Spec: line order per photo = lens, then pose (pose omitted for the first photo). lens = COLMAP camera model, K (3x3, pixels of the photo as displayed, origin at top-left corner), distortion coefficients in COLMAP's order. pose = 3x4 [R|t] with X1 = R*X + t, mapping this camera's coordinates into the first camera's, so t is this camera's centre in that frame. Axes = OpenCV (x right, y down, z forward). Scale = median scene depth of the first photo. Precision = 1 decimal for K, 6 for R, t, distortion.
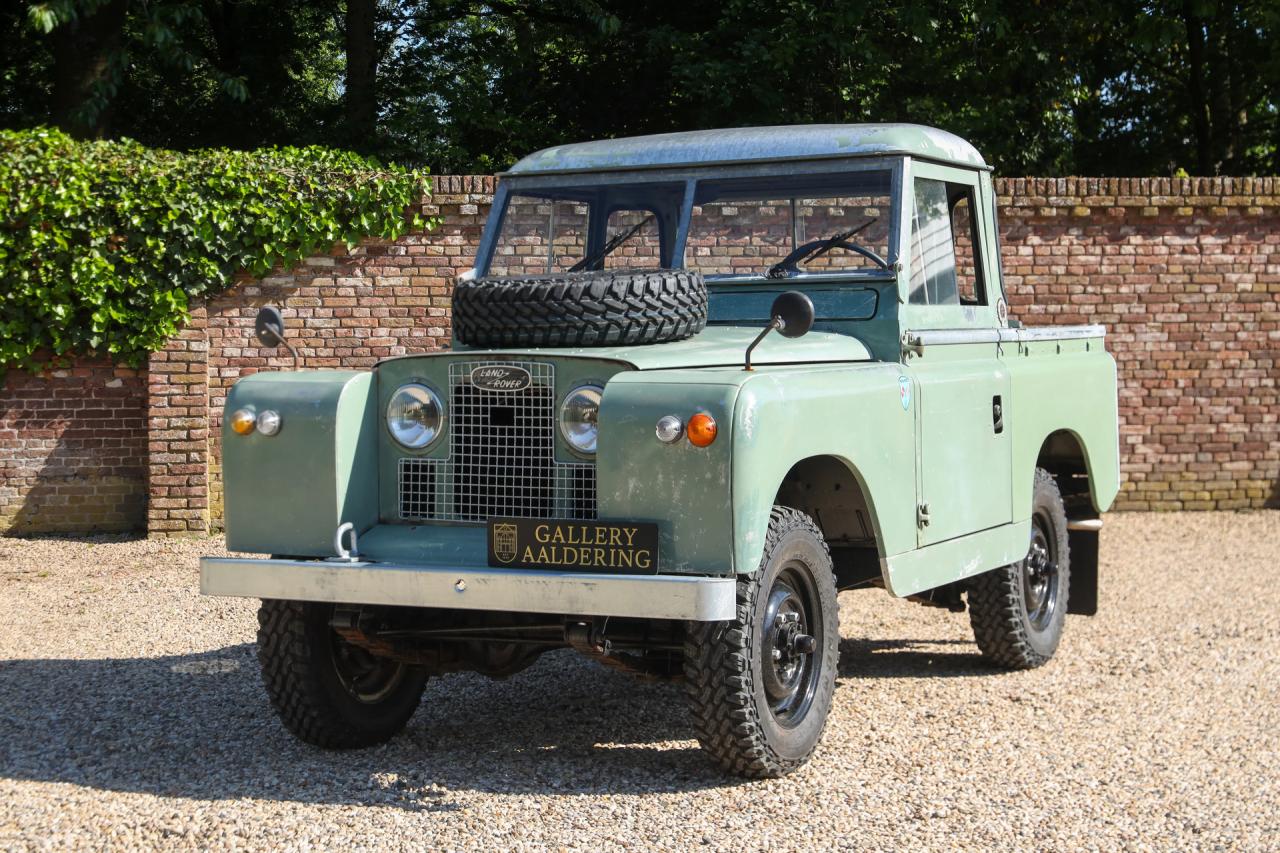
lens RADIAL K [[2209.7, 0, 668.2], [0, 2209.7, 445.9], [0, 0, 1]] dist [0.125680, 0.000000]
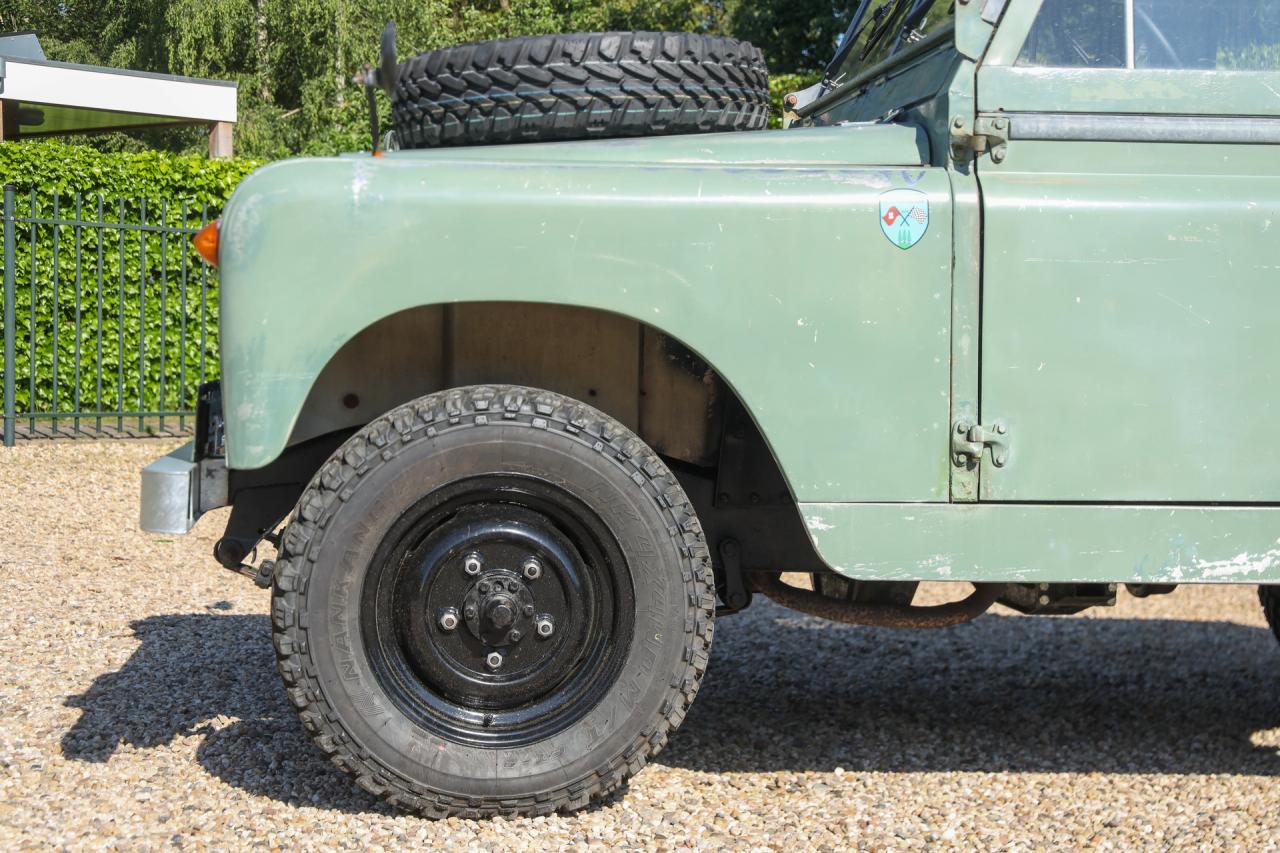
lens RADIAL K [[2209.7, 0, 662.9], [0, 2209.7, 440.0], [0, 0, 1]] dist [0.125680, 0.000000]
pose [[0.551212, 0.054715, -0.832569, 0.245368], [-0.061990, 0.997775, 0.024531, 0.009977], [0.832059, 0.038089, 0.553377, 0.288992]]
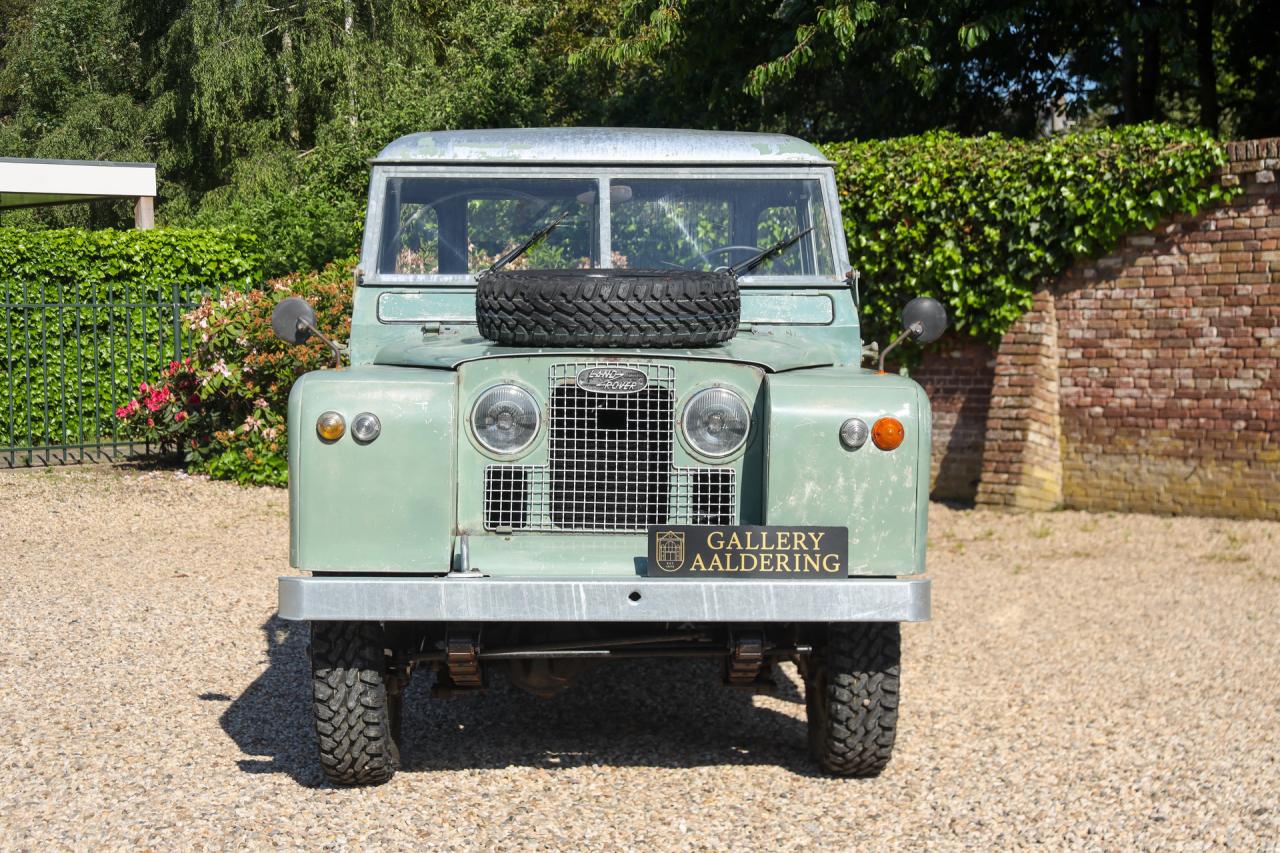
lens RADIAL K [[2209.7, 0, 669.8], [0, 2209.7, 431.4], [0, 0, 1]] dist [0.125680, 0.000000]
pose [[0.493562, 0.041654, -0.868712, 0.590088], [-0.028334, 0.999092, 0.031808, -0.024529], [0.869249, 0.008915, 0.494294, 0.336419]]
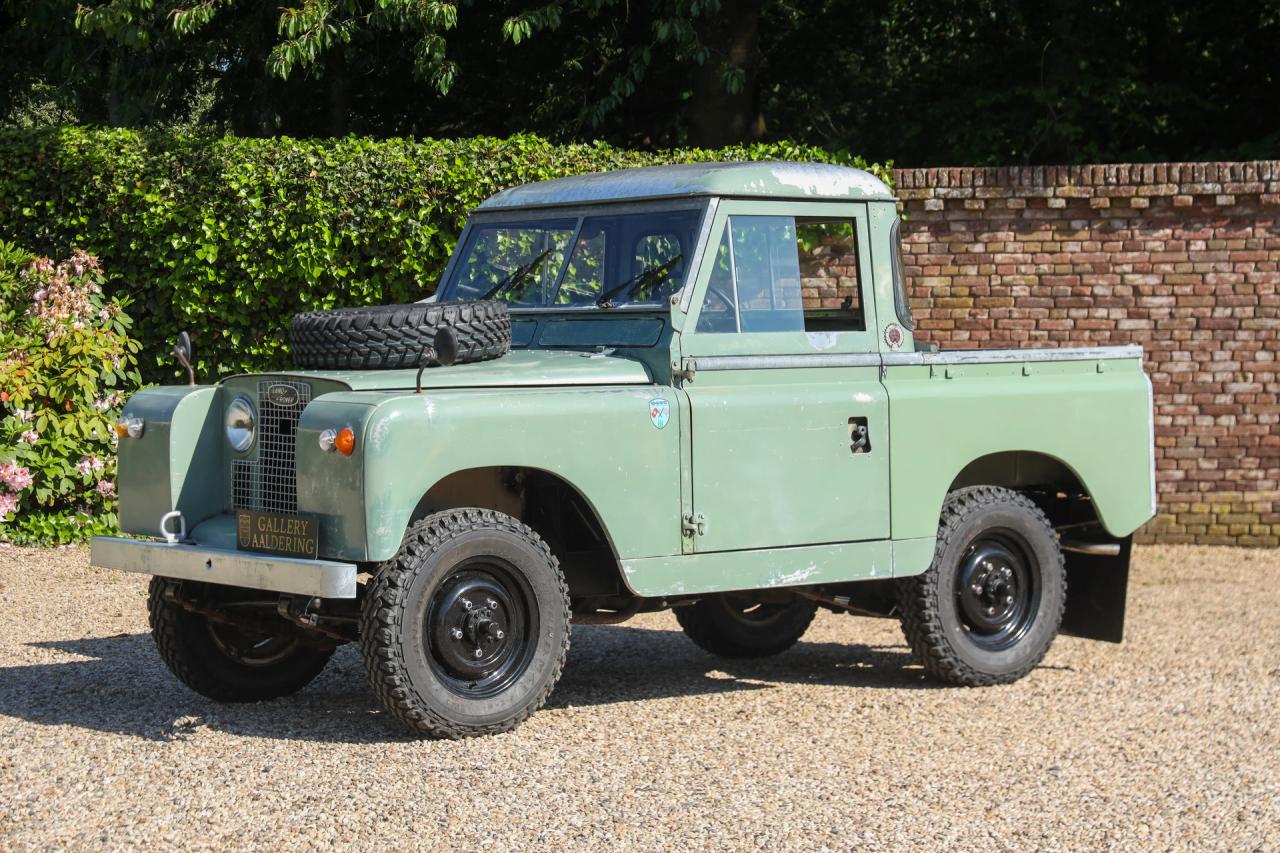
lens RADIAL K [[2821.4, 0, 677.5], [0, 2821.4, 435.8], [0, 0, 1]] dist [0.191246, 0.000000]
pose [[0.903504, 0.021092, -0.428060, 0.326421], [-0.023821, 0.999716, -0.001020, -0.005128], [0.427917, 0.011119, 0.903750, -0.126235]]
